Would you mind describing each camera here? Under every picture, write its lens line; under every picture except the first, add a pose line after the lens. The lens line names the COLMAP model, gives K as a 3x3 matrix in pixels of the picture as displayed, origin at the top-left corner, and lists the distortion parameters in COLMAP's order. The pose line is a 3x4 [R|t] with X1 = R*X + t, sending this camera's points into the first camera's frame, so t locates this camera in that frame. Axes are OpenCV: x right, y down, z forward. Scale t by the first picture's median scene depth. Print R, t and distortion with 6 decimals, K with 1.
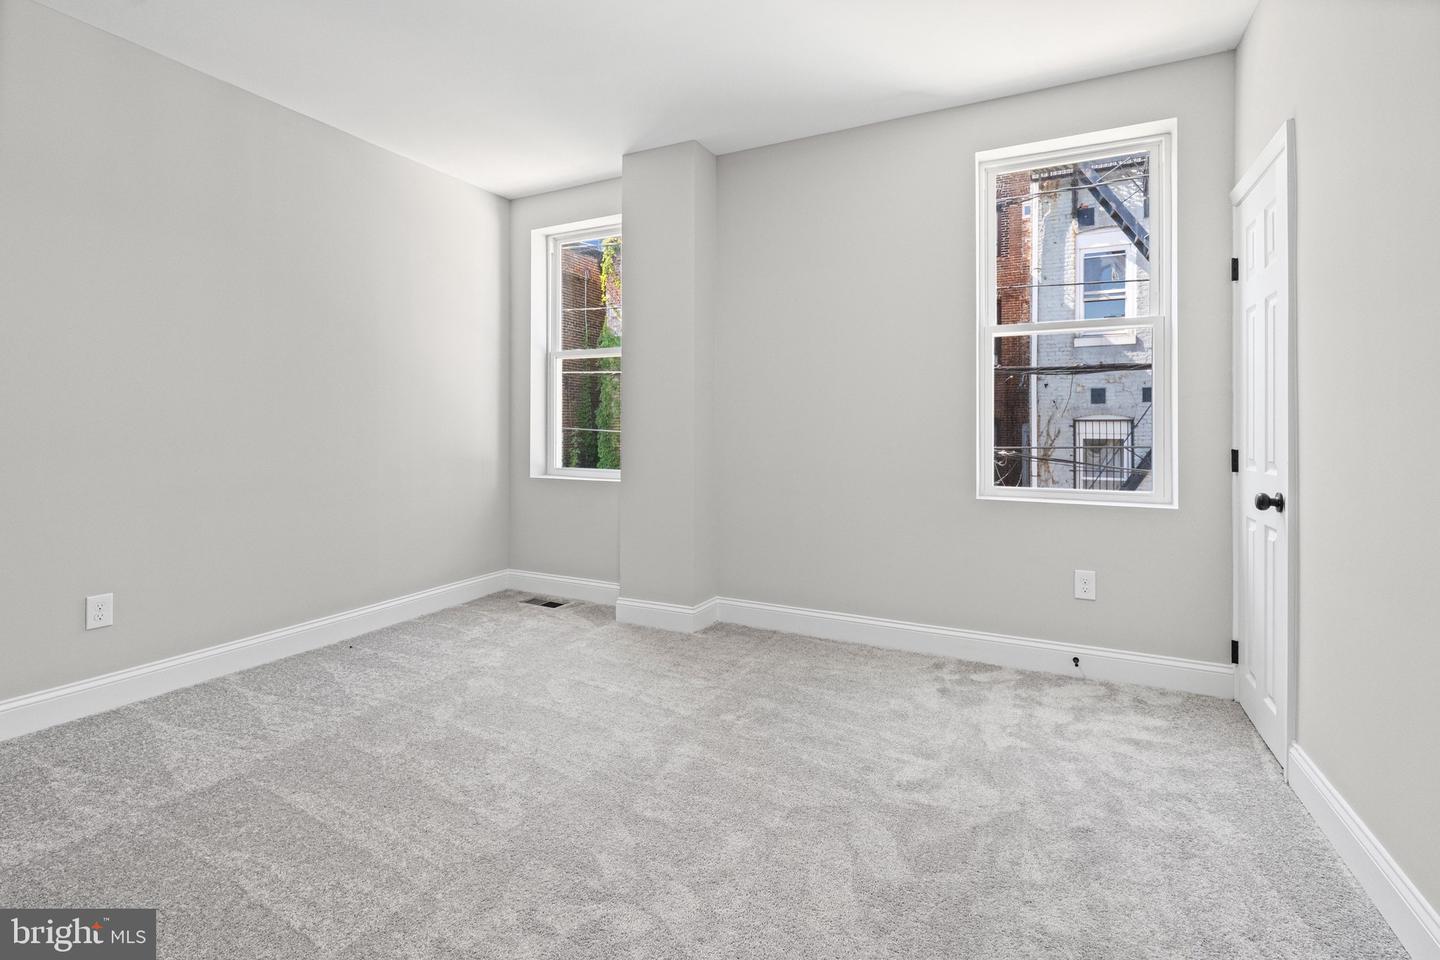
lens RADIAL K [[660.7, 0, 716.5], [0, 660.7, 412.1], [0, 0, 1]] dist [-0.005402, -0.000396]
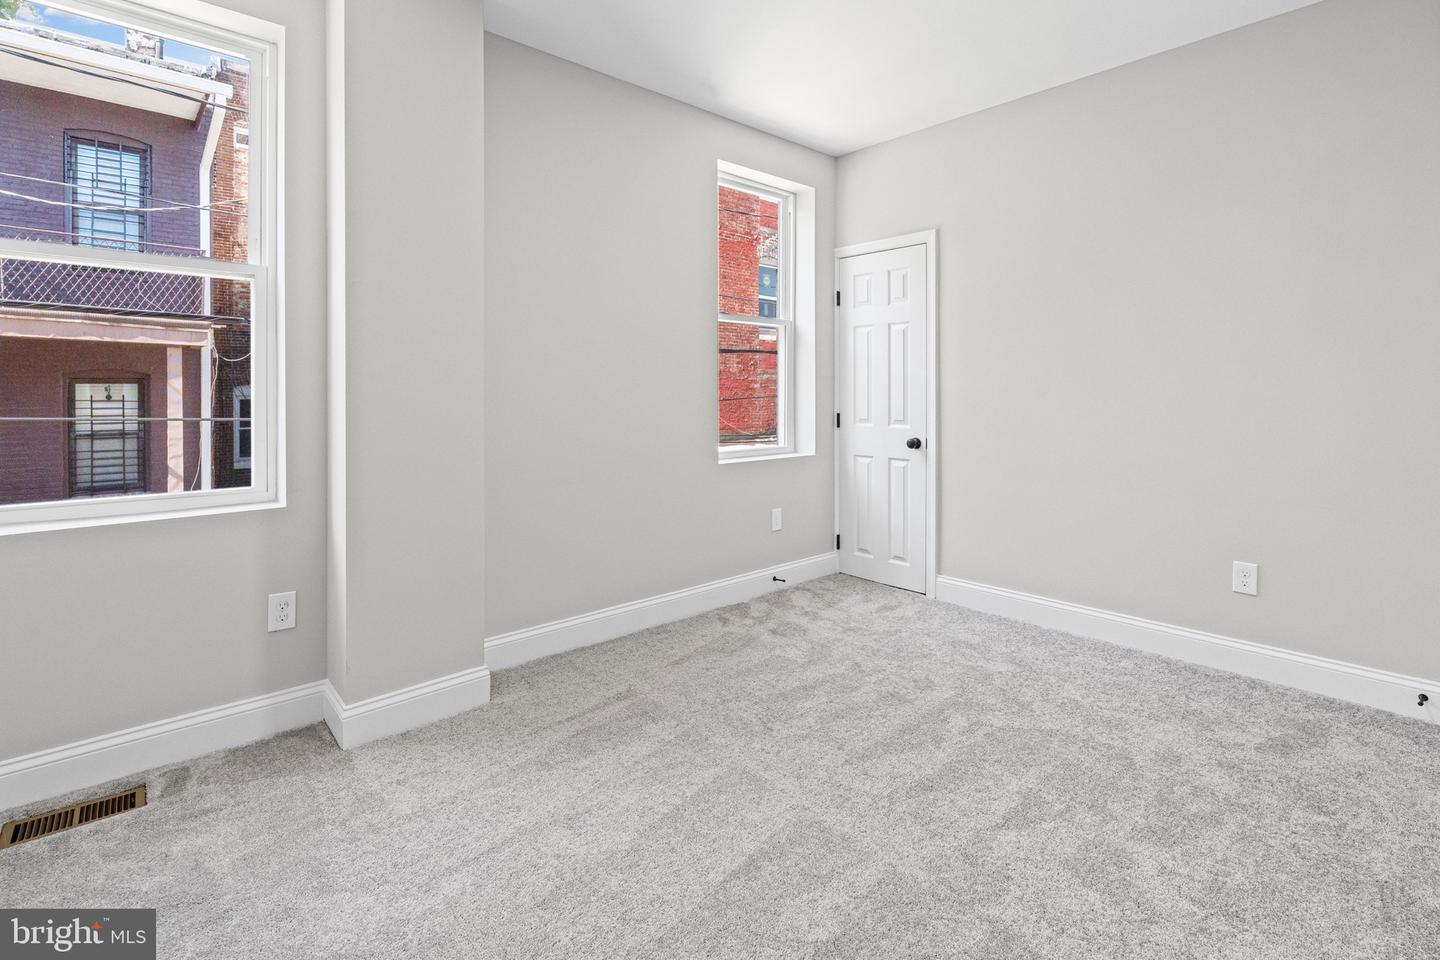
lens RADIAL K [[680.3, 0, 714.8], [0, 680.3, 384.3], [0, 0, 1]] dist [-0.003295, -0.000354]
pose [[0.360672, 0.001946, 0.932691, -0.757179], [-0.017474, 0.999836, 0.004671, -0.013469], [-0.932529, -0.017983, 0.360647, 0.631049]]
